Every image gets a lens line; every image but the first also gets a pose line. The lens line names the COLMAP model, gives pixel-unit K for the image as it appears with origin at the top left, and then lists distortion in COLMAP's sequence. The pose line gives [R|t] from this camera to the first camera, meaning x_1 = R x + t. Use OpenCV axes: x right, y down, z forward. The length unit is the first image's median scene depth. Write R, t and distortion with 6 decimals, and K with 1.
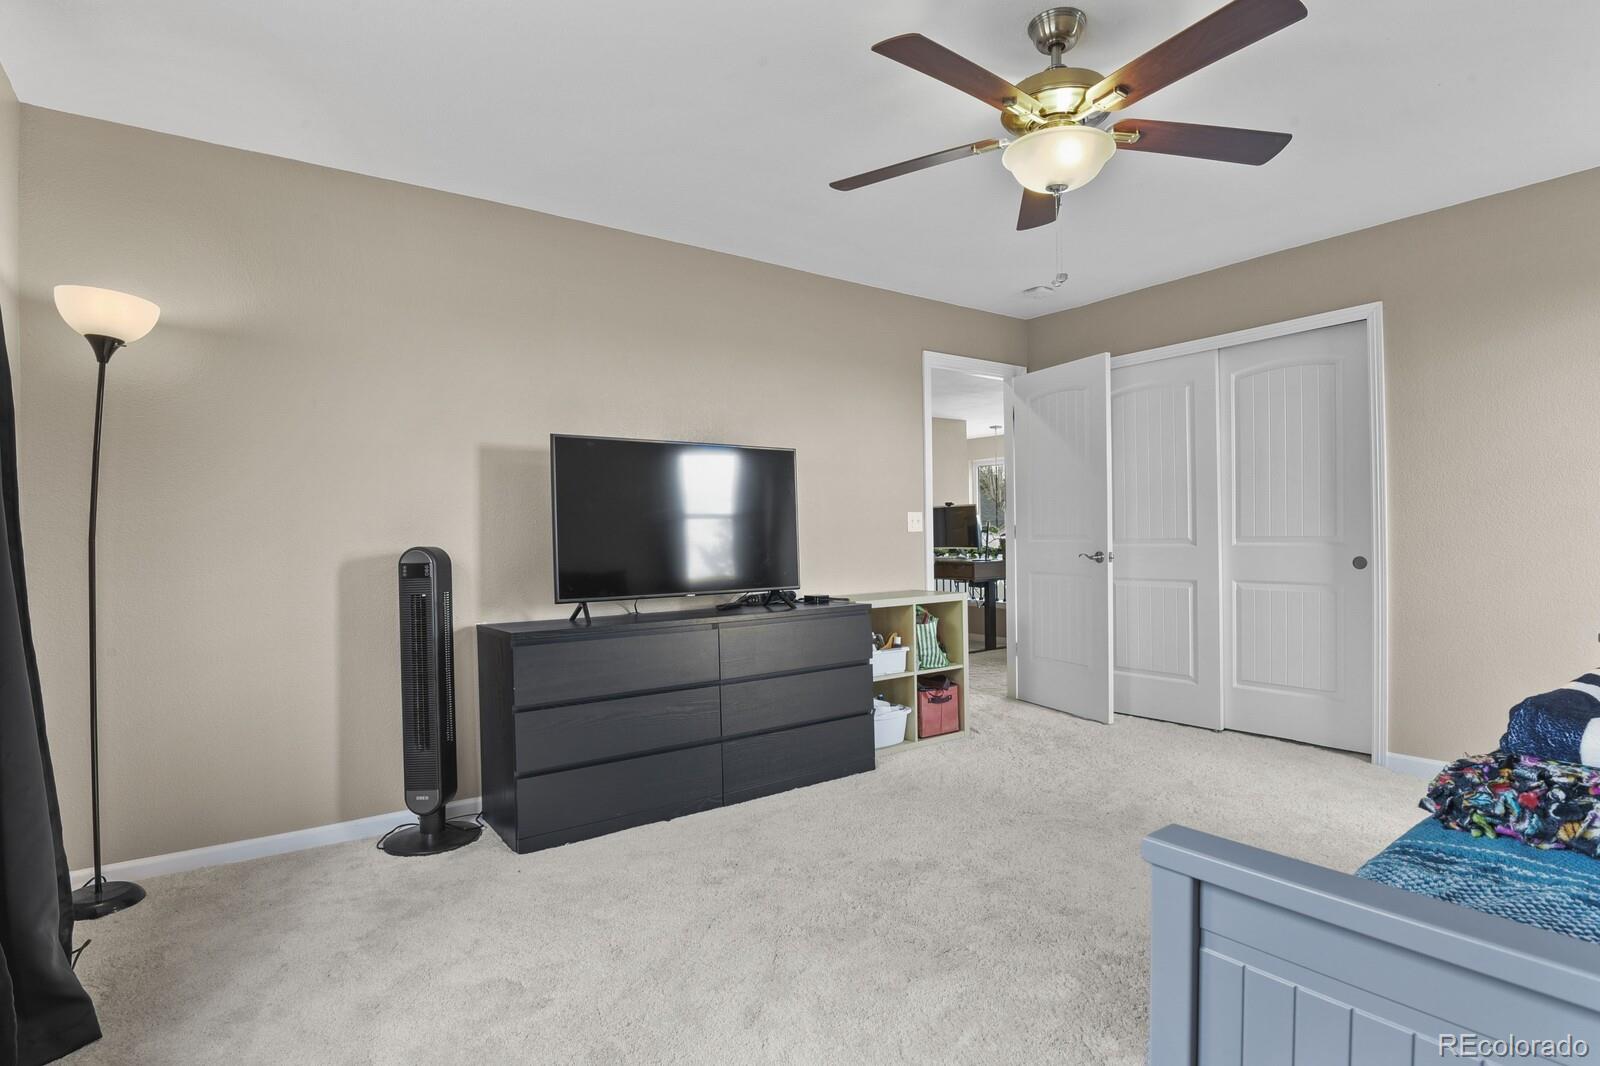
lens RADIAL K [[782.5, 0, 800.0], [0, 782.5, 533.0], [0, 0, 1]] dist [-0.028769, -0.000177]
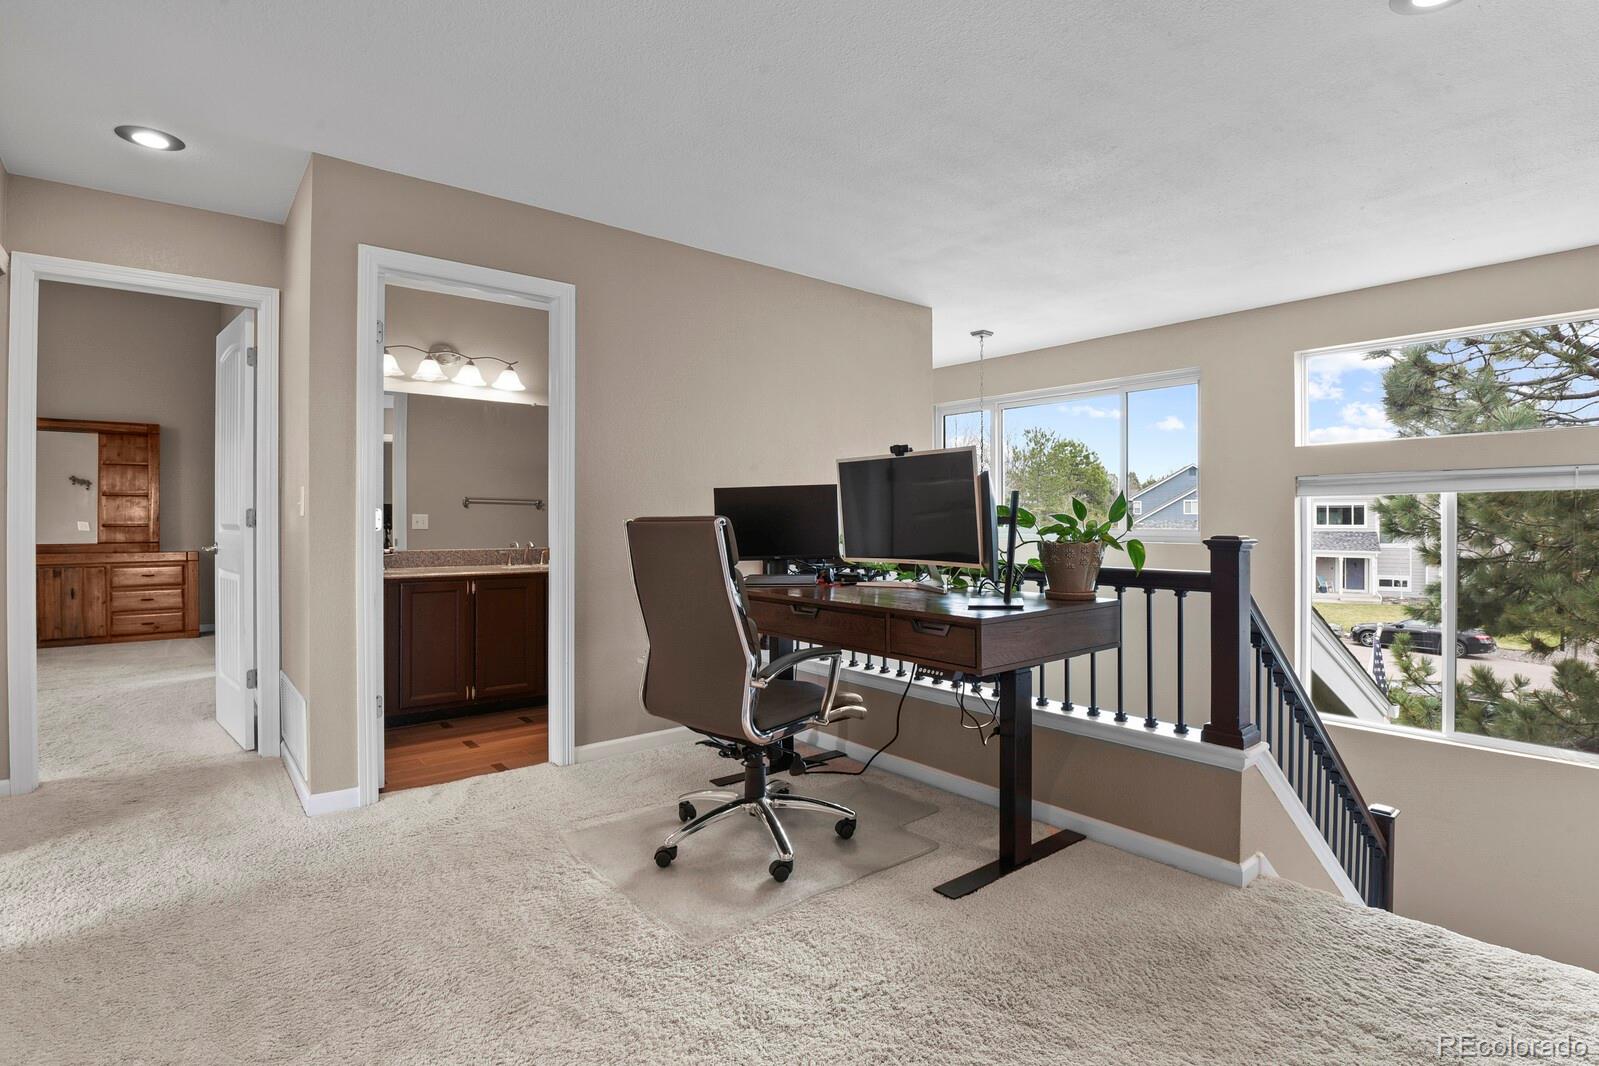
lens RADIAL K [[782.0, 0, 799.5], [0, 782.0, 533.0], [0, 0, 1]] dist [-0.028769, -0.000177]
pose [[0.997588, 0.011020, 0.068535, 0.115308], [-0.011566, 0.999904, 0.007567, 0.002758], [-0.068445, -0.008341, 0.997620, 0.618037]]
